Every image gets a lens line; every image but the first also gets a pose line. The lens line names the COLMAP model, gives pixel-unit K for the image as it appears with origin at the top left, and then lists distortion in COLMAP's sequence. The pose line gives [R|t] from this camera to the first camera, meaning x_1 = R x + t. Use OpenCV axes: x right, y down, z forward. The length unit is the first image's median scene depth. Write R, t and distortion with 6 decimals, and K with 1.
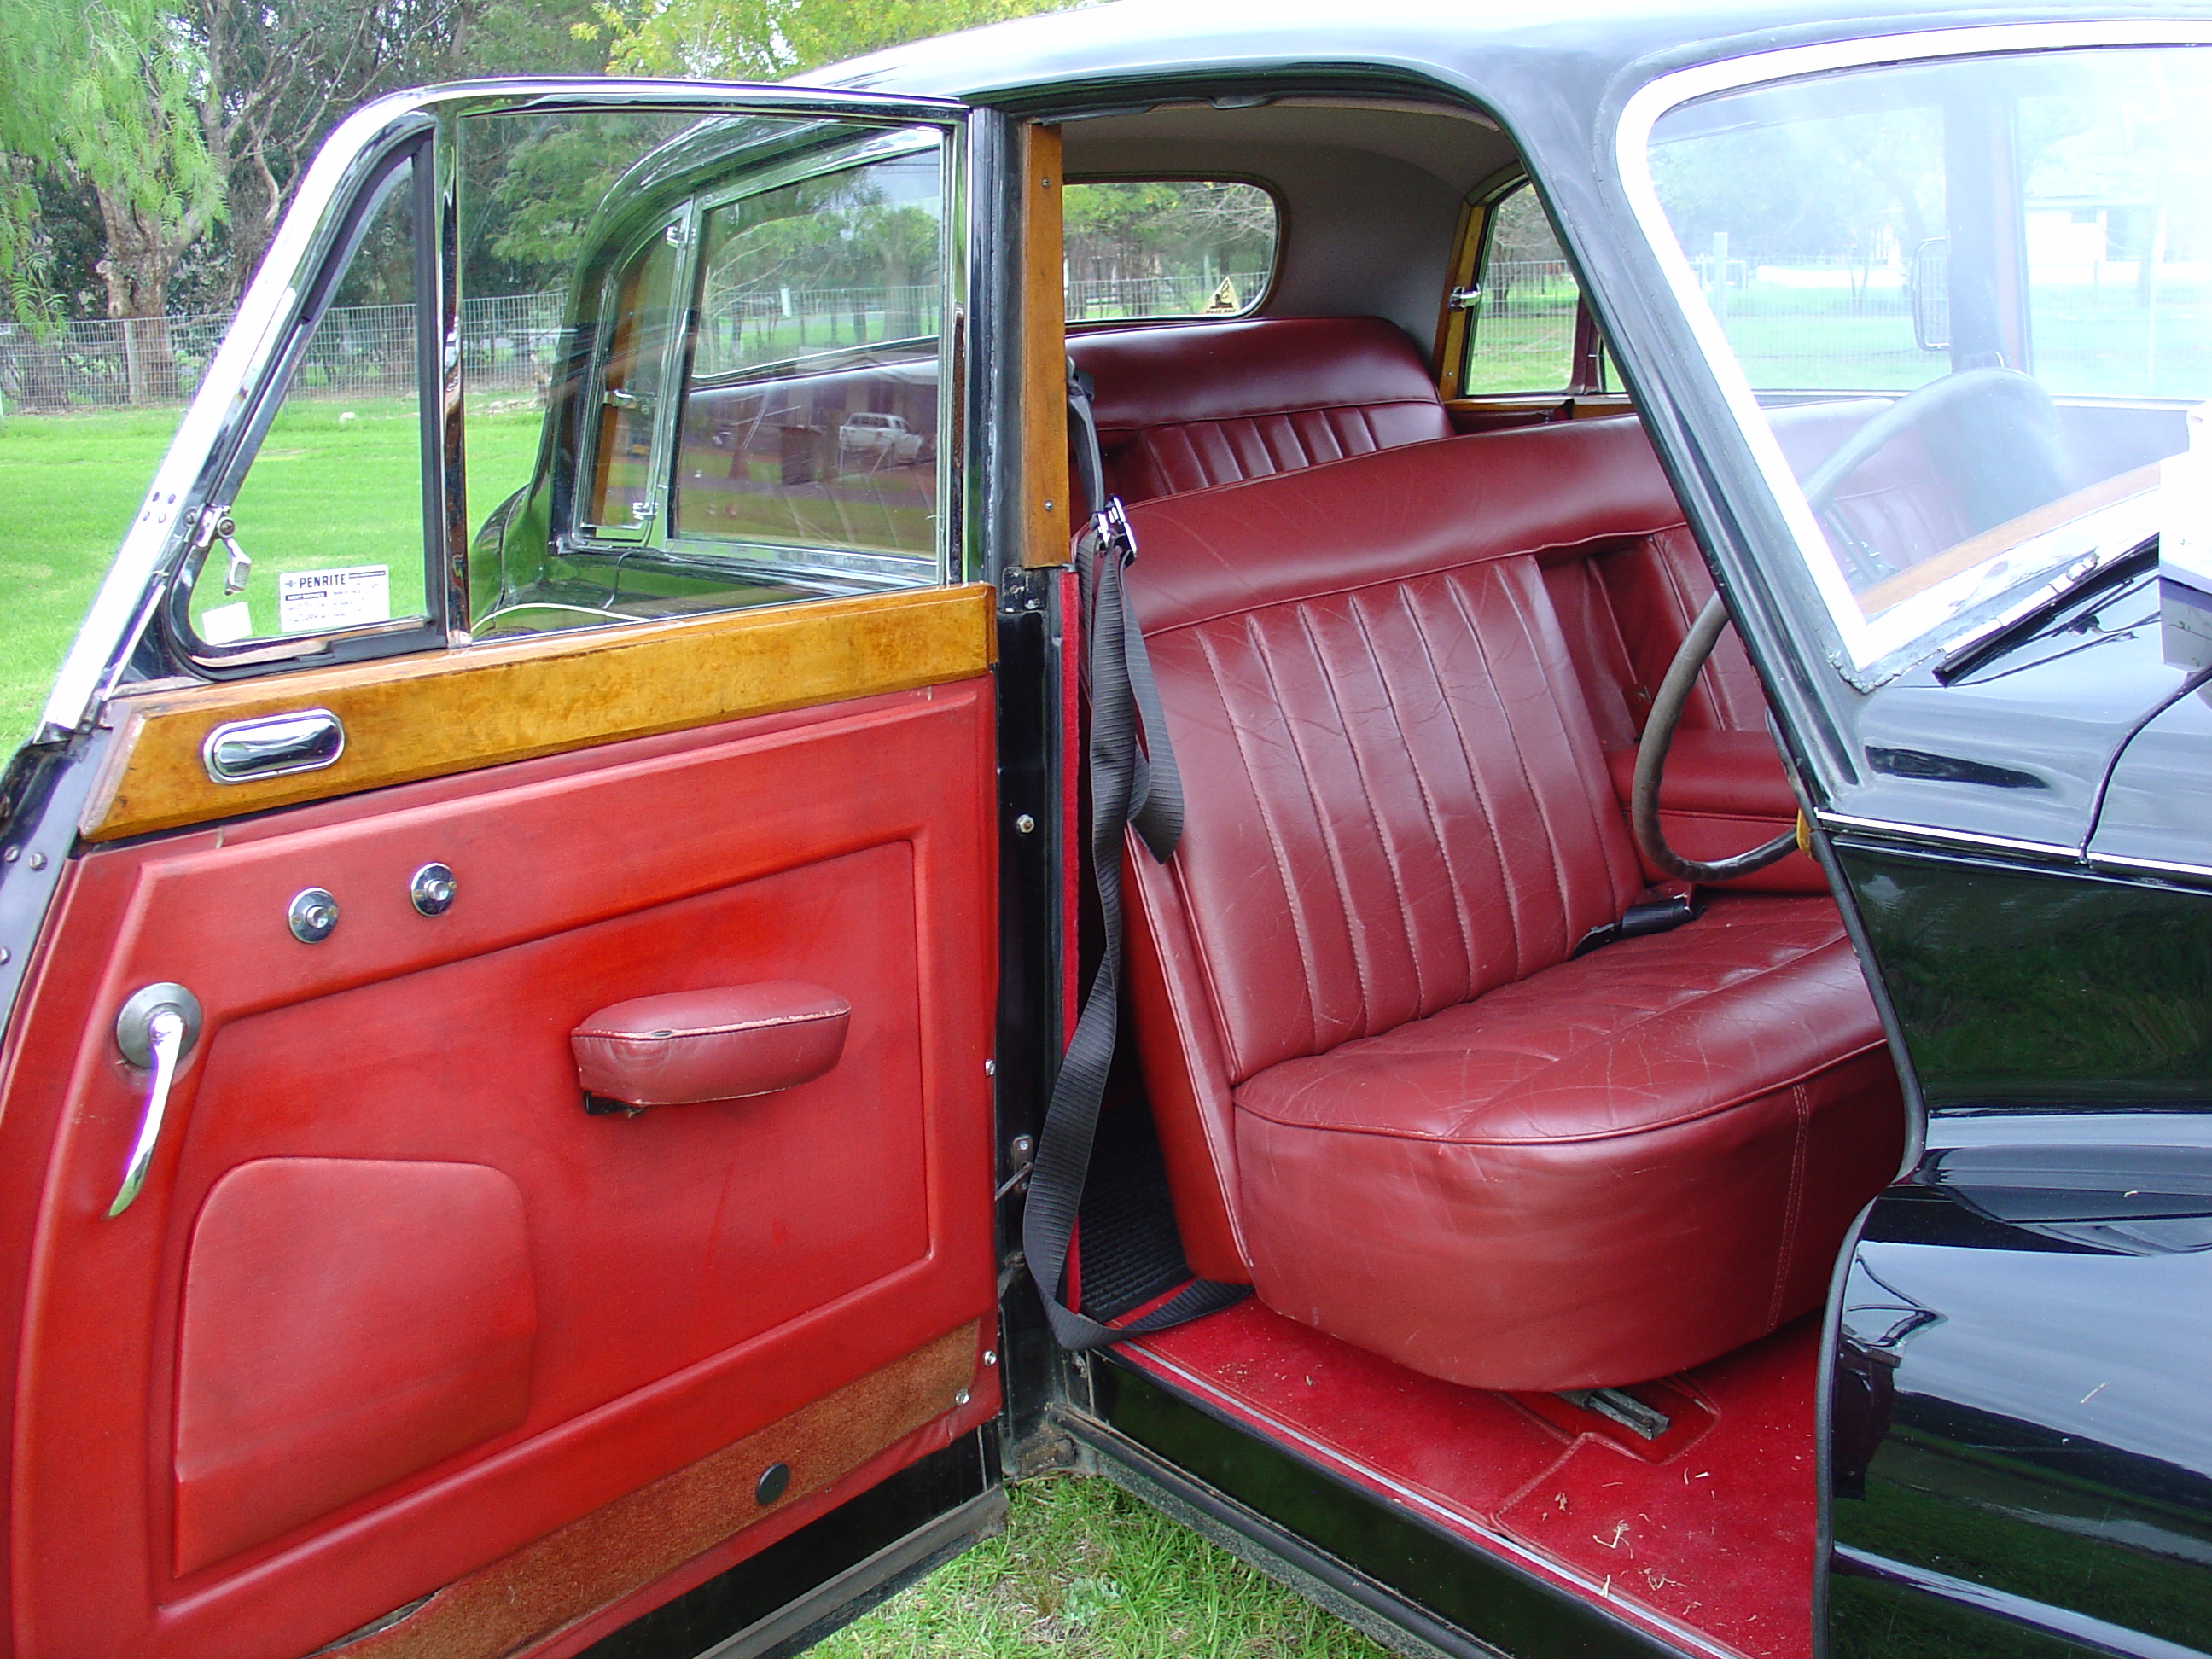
lens RADIAL K [[2224.5, 0, 1146.8], [0, 2224.5, 766.5], [0, 0, 1]] dist [-0.206762, 0.280248]
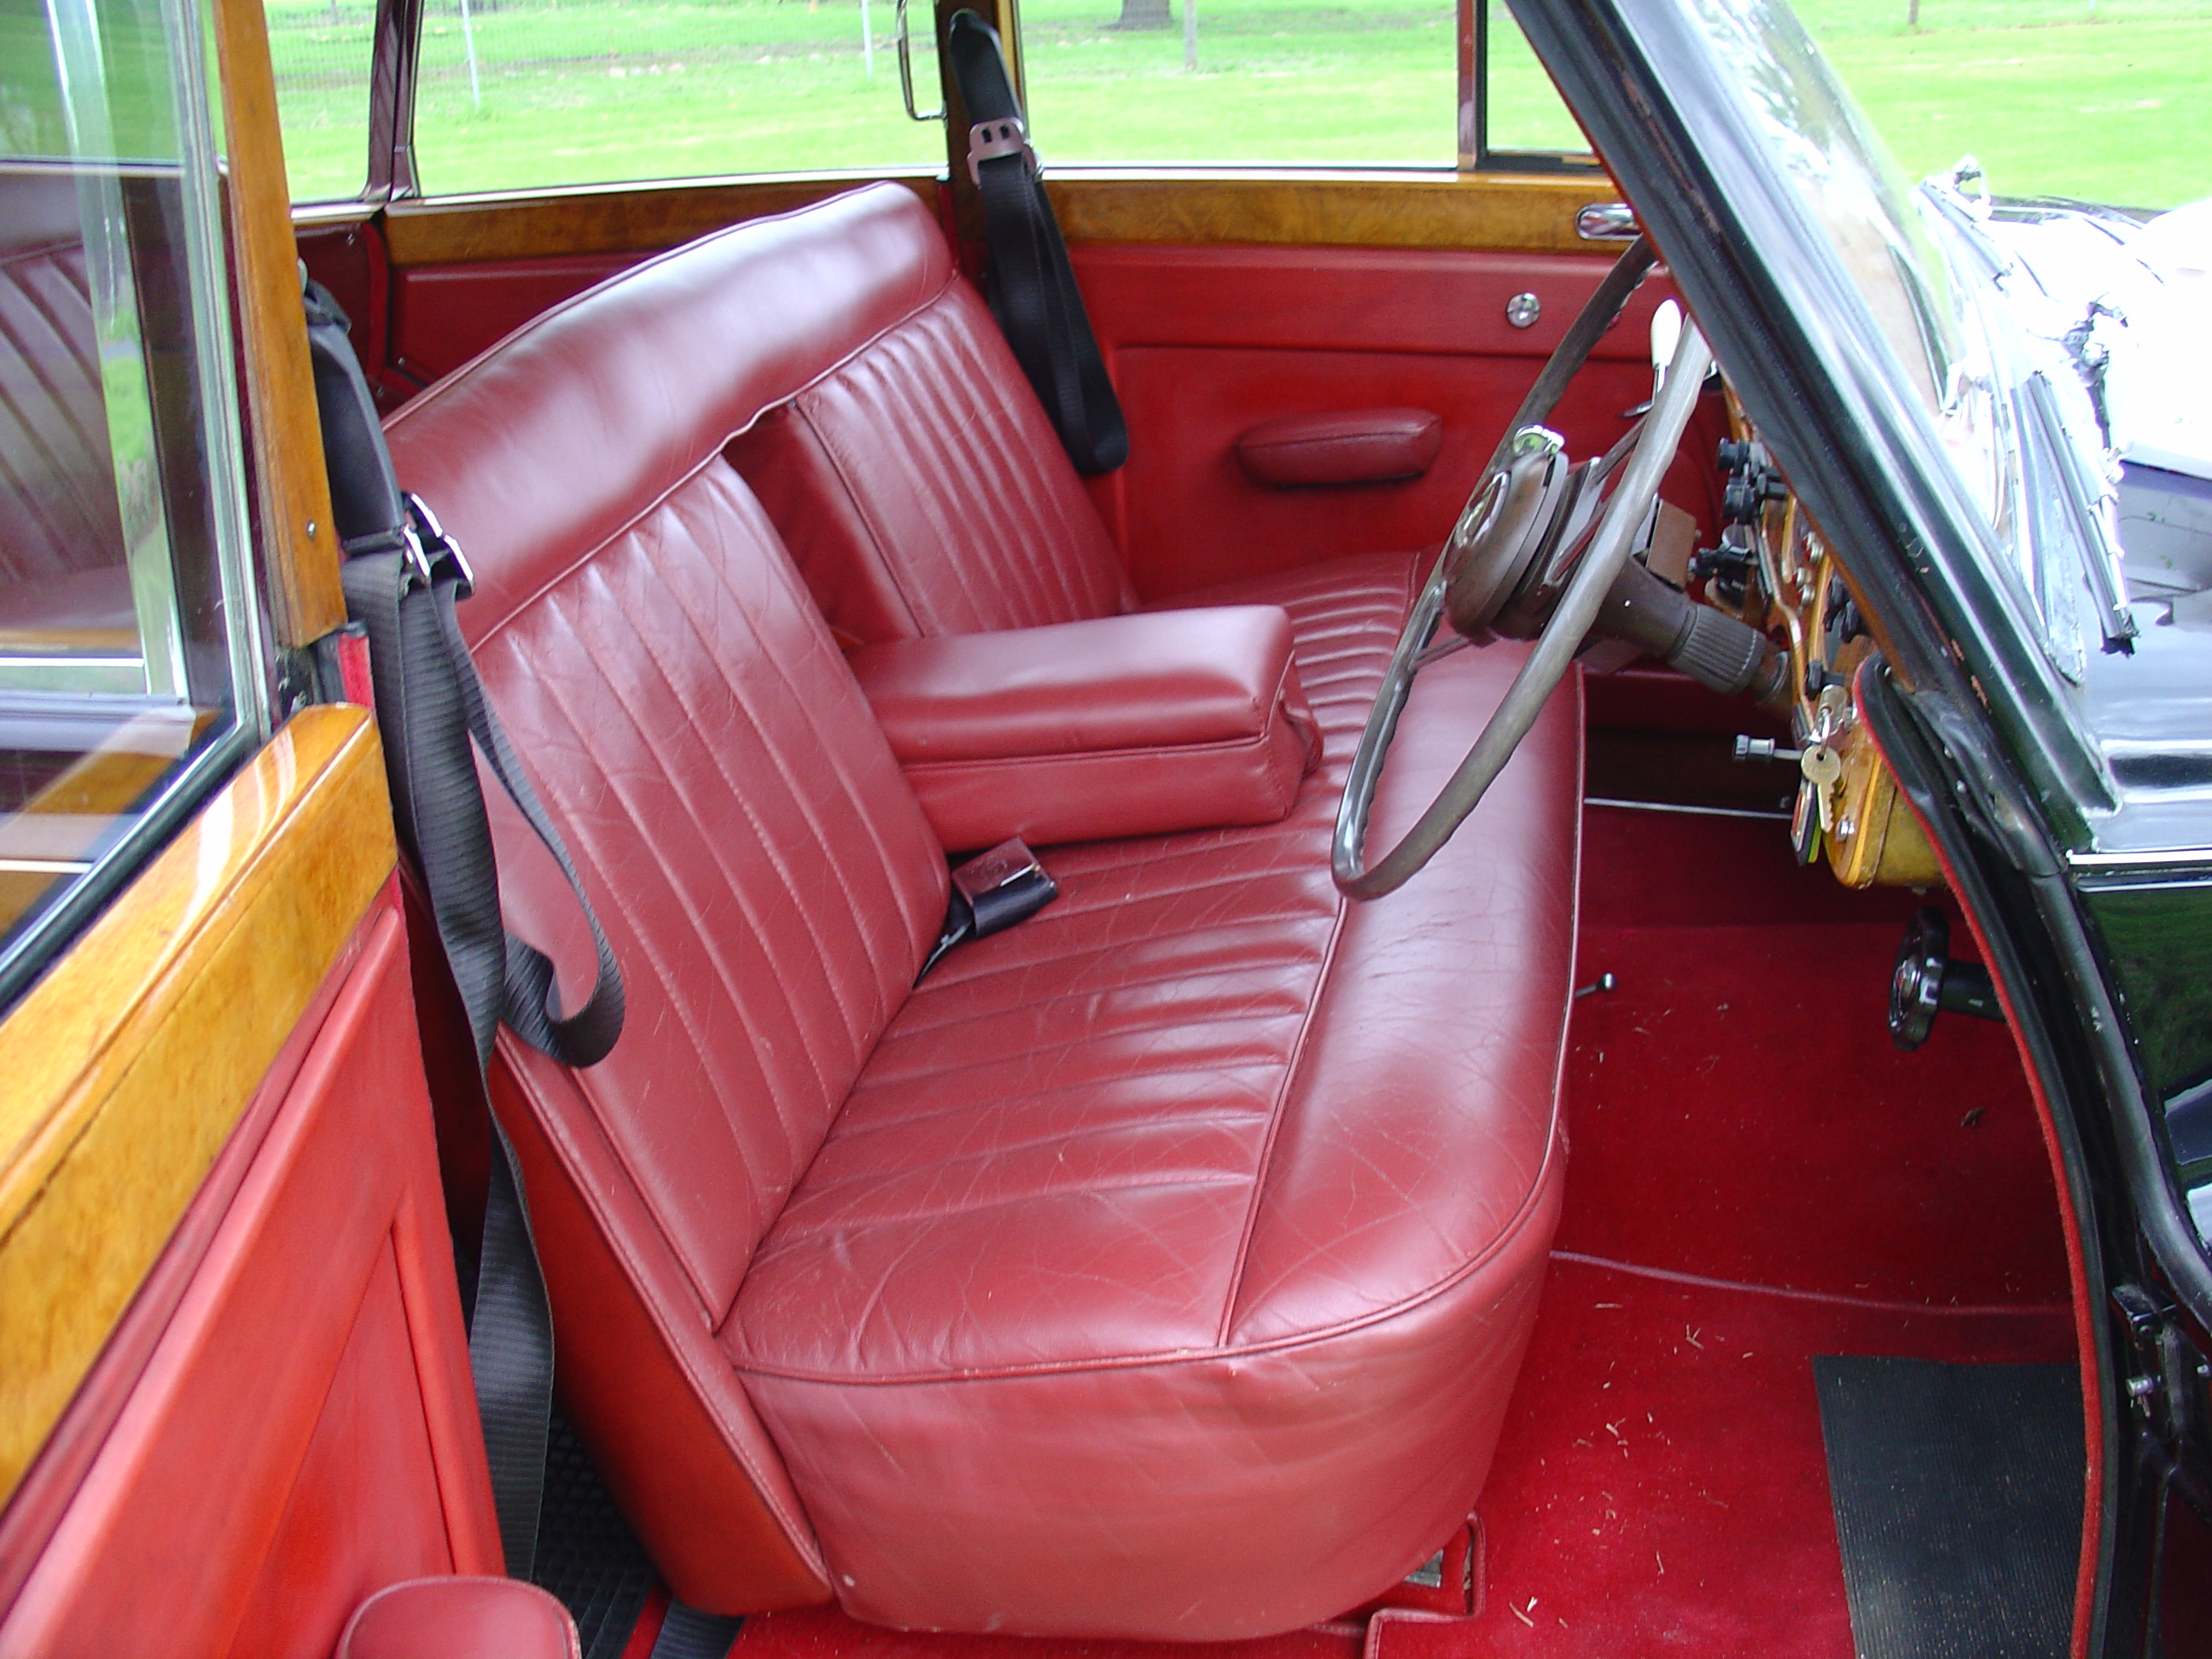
lens RADIAL K [[2224.5, 0, 1146.8], [0, 2224.5, 766.5], [0, 0, 1]] dist [-0.206762, 0.280248]
pose [[0.717823, -0.229851, 0.657191, -0.302532], [0.146830, 0.972680, 0.179816, -0.142957], [-0.680567, -0.032581, 0.731961, 0.513207]]
